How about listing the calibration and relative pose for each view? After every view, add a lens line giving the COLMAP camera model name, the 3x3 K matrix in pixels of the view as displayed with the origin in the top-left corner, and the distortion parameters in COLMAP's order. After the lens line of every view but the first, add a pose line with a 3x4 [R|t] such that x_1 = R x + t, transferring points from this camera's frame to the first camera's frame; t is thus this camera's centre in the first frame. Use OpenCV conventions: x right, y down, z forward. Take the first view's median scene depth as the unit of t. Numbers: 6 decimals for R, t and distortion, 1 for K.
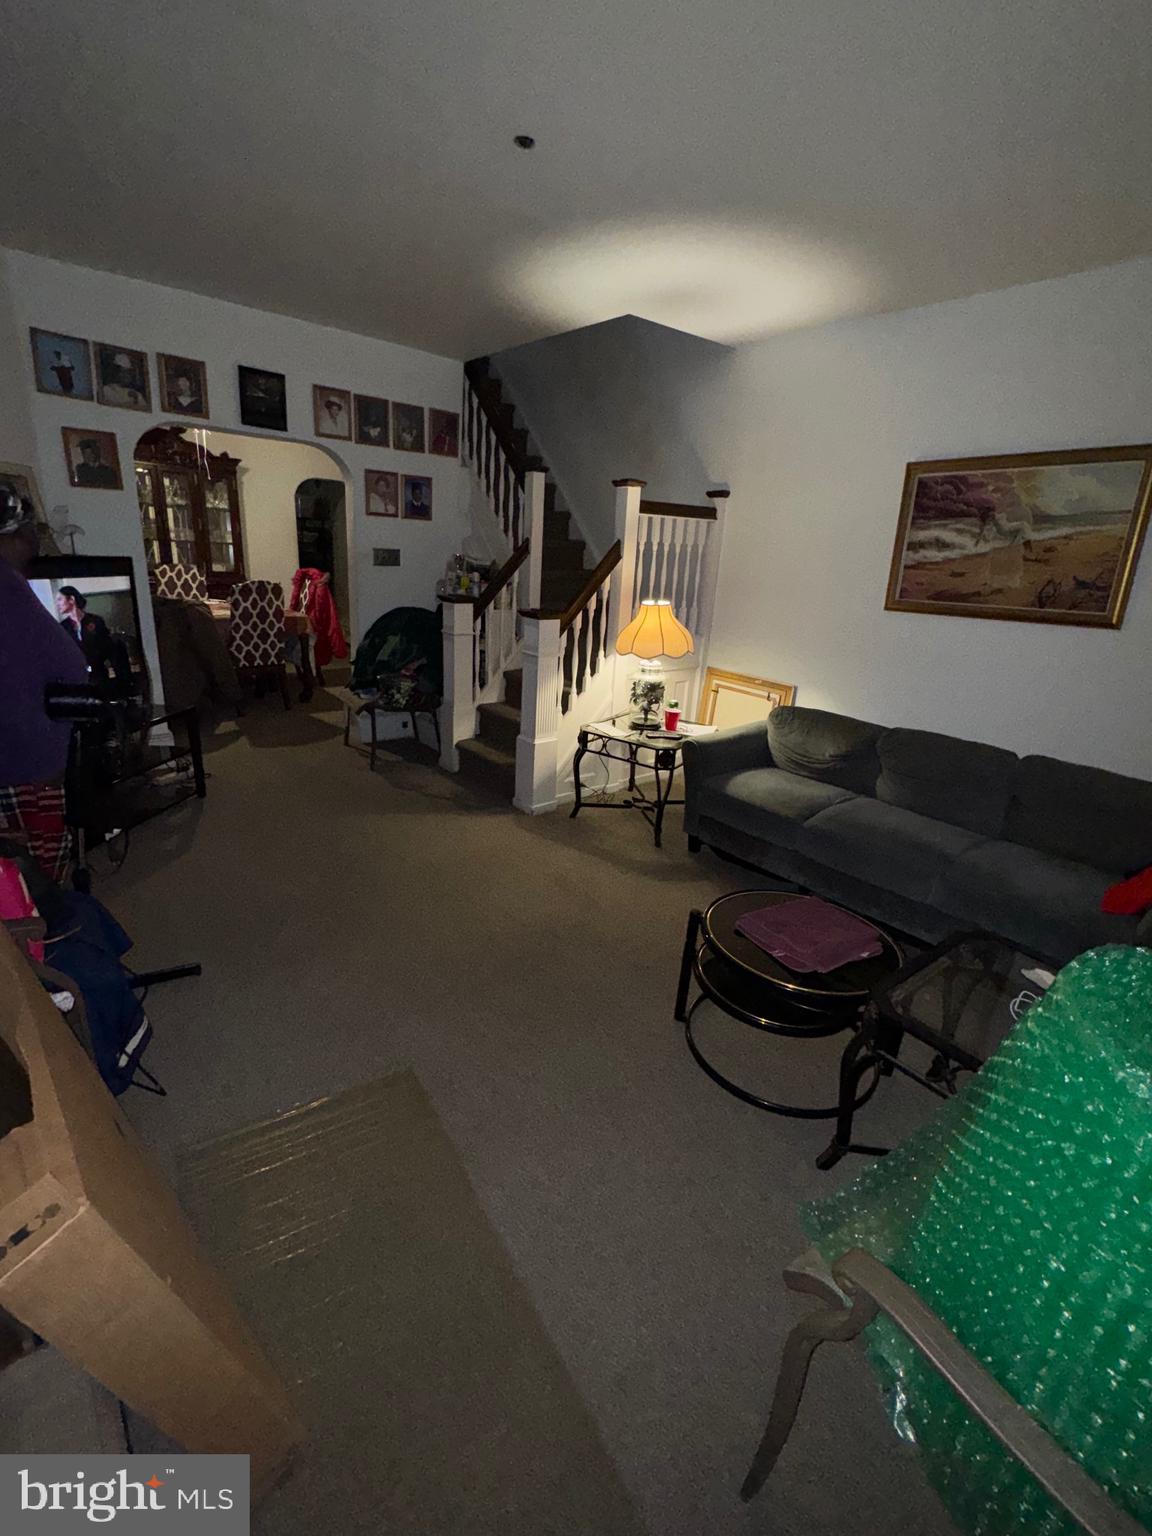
lens RADIAL K [[684.3, 0, 573.7], [0, 684.3, 762.6], [0, 0, 1]] dist [-0.000606, 0.000227]
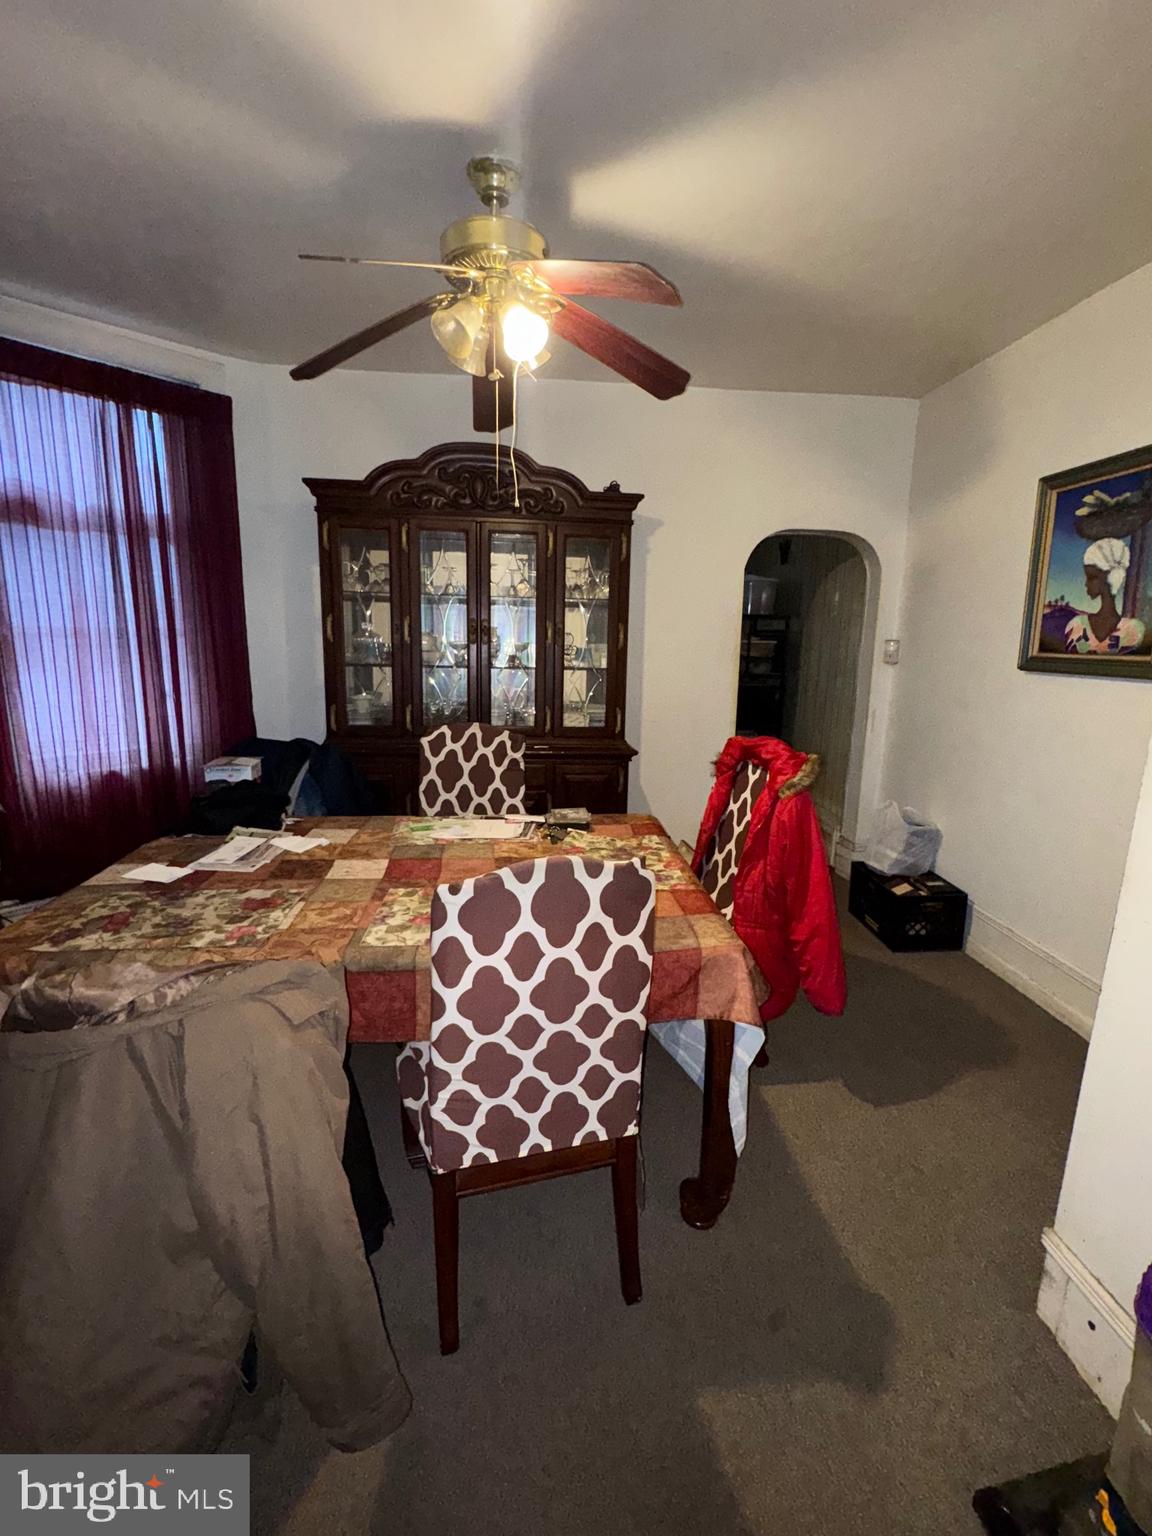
lens RADIAL K [[684.3, 0, 576.1], [0, 684.3, 767.1], [0, 0, 1]] dist [-0.000606, 0.000227]
pose [[0.825506, 0.064862, -0.560653, -0.279484], [-0.141360, 0.985473, -0.094129, -0.234248], [0.546403, 0.156958, 0.822683, 0.690364]]
